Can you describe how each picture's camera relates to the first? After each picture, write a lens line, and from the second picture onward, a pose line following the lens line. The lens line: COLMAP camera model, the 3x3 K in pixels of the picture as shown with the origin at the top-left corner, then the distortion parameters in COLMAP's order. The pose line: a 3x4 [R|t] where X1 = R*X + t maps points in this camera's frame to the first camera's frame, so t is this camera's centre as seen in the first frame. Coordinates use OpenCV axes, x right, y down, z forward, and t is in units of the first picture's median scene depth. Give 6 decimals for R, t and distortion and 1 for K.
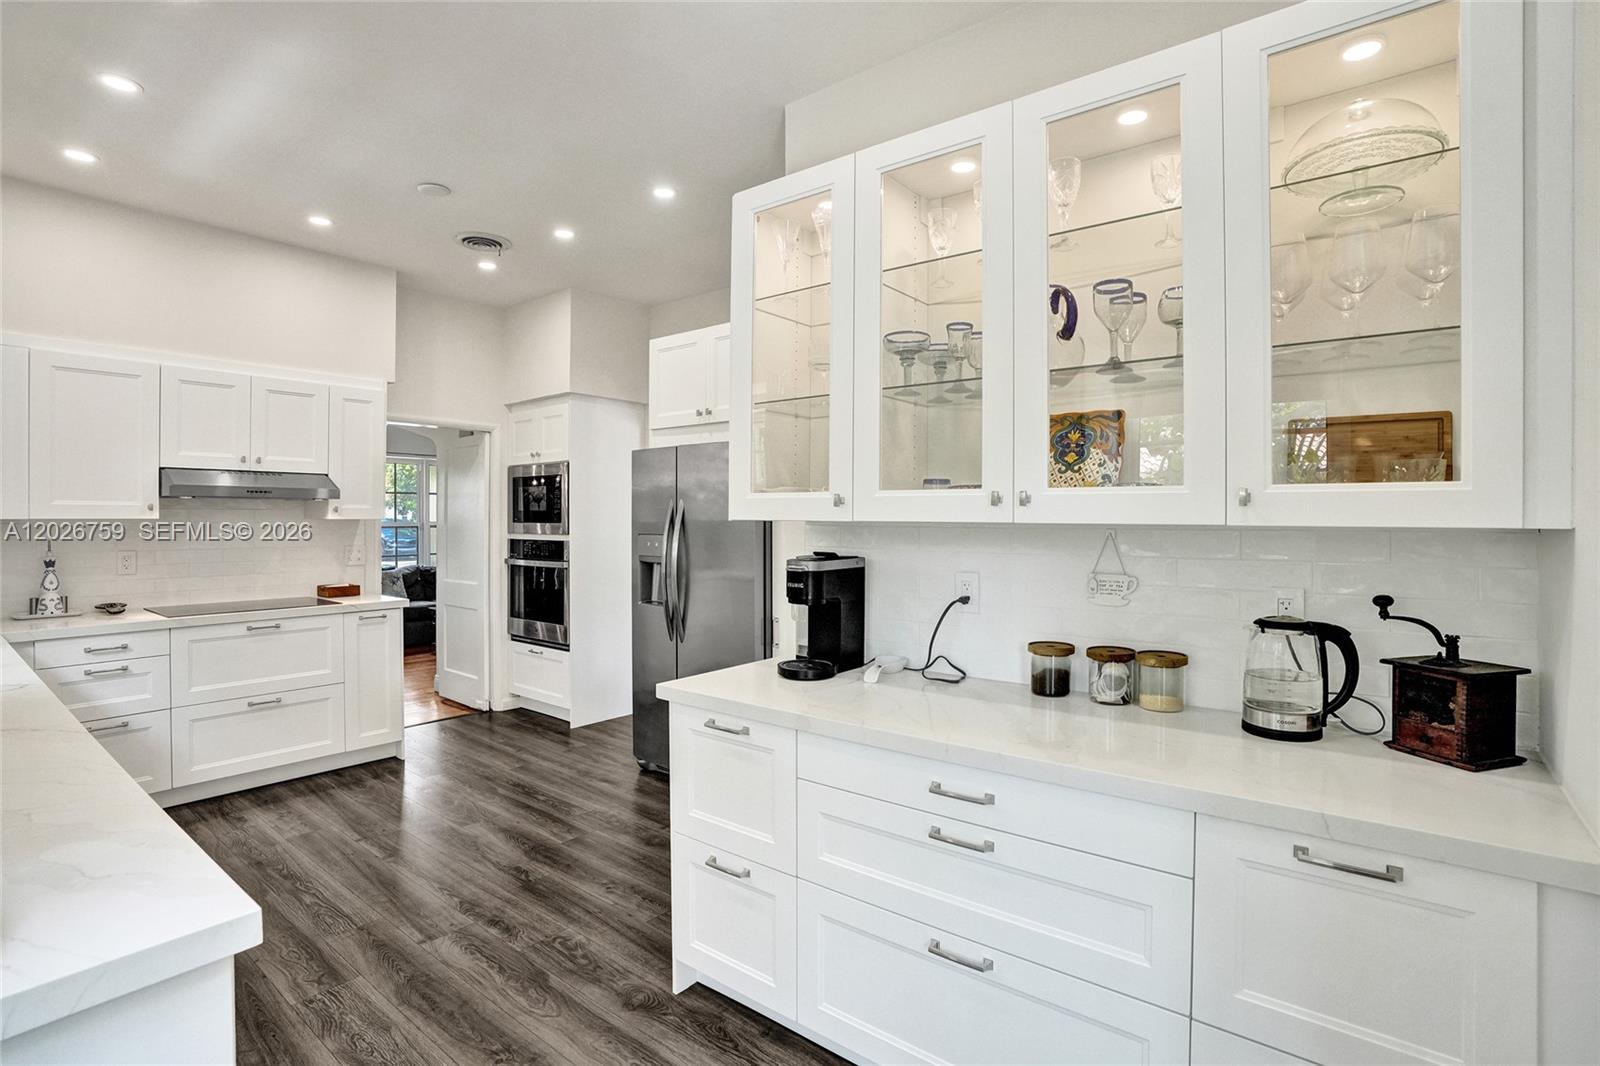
lens RADIAL K [[780.0, 0, 800.0], [0, 780.0, 533.0], [0, 0, 1]] dist [-0.039632, 0.032968]
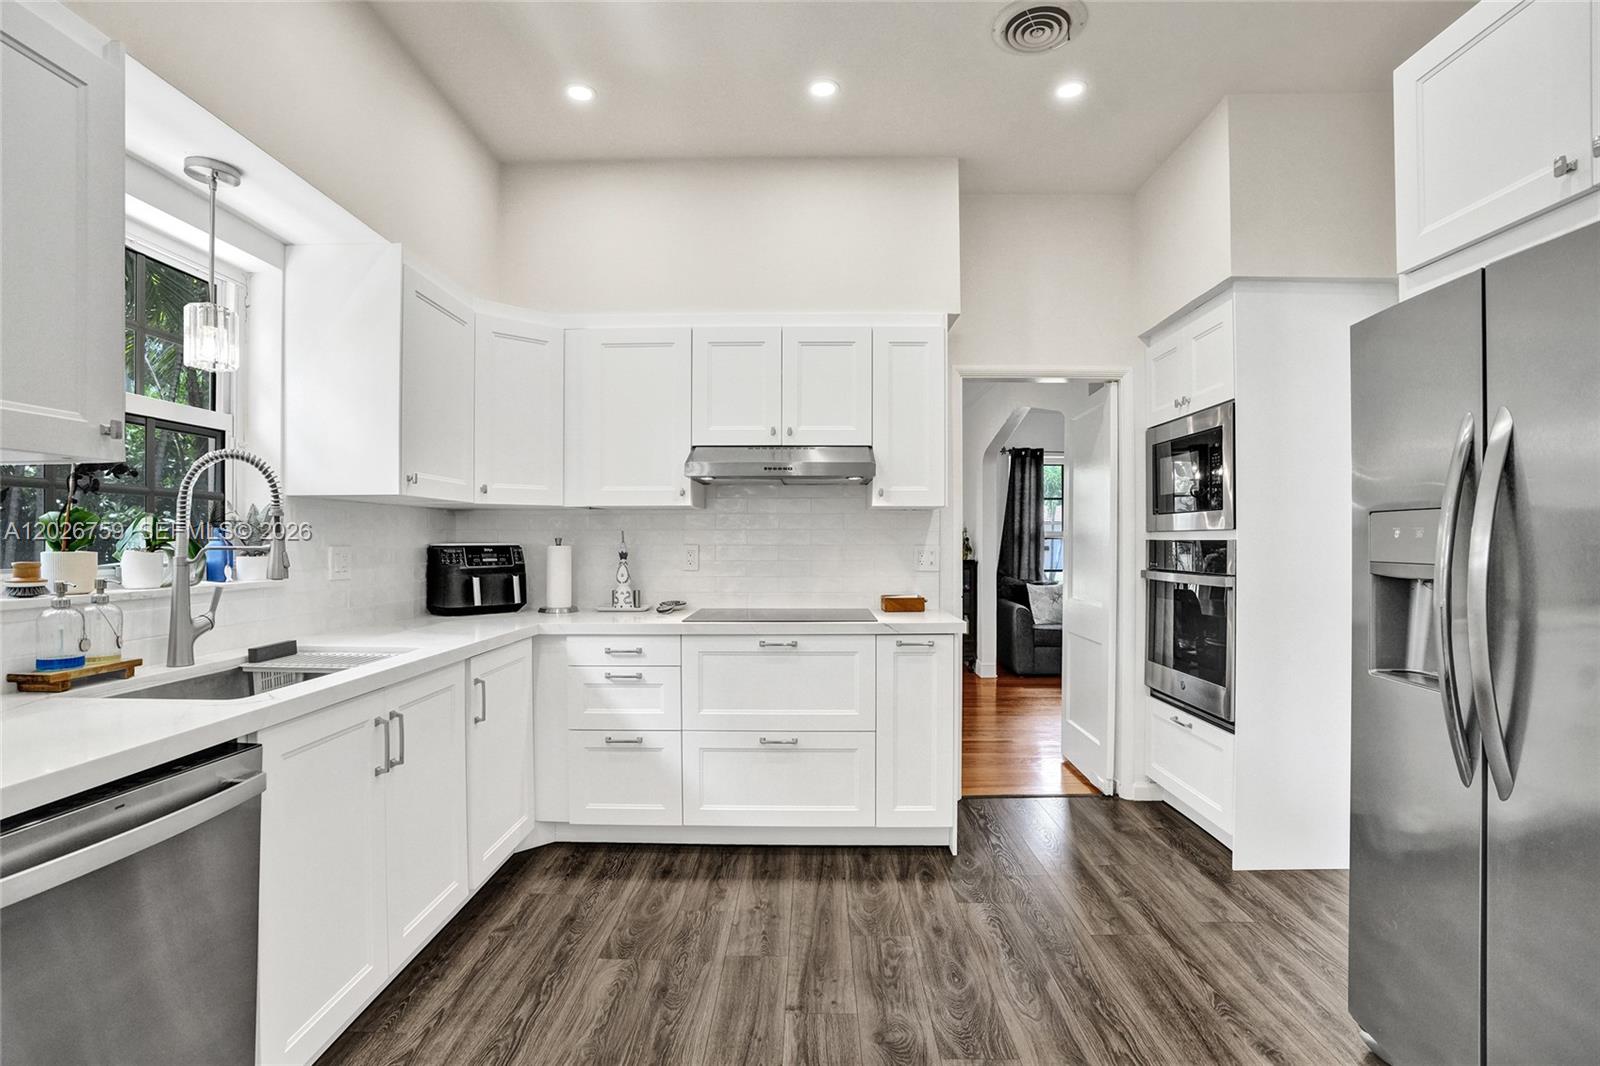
lens RADIAL K [[741.6, 0, 800.8], [0, 741.6, 540.0], [0, 0, 1]] dist [-0.078686, 0.027211]
pose [[0.610592, -0.004973, -0.791929, -0.085347], [-0.012555, 0.999794, -0.015958, 0.026530], [0.791846, 0.019686, 0.610404, 0.498779]]
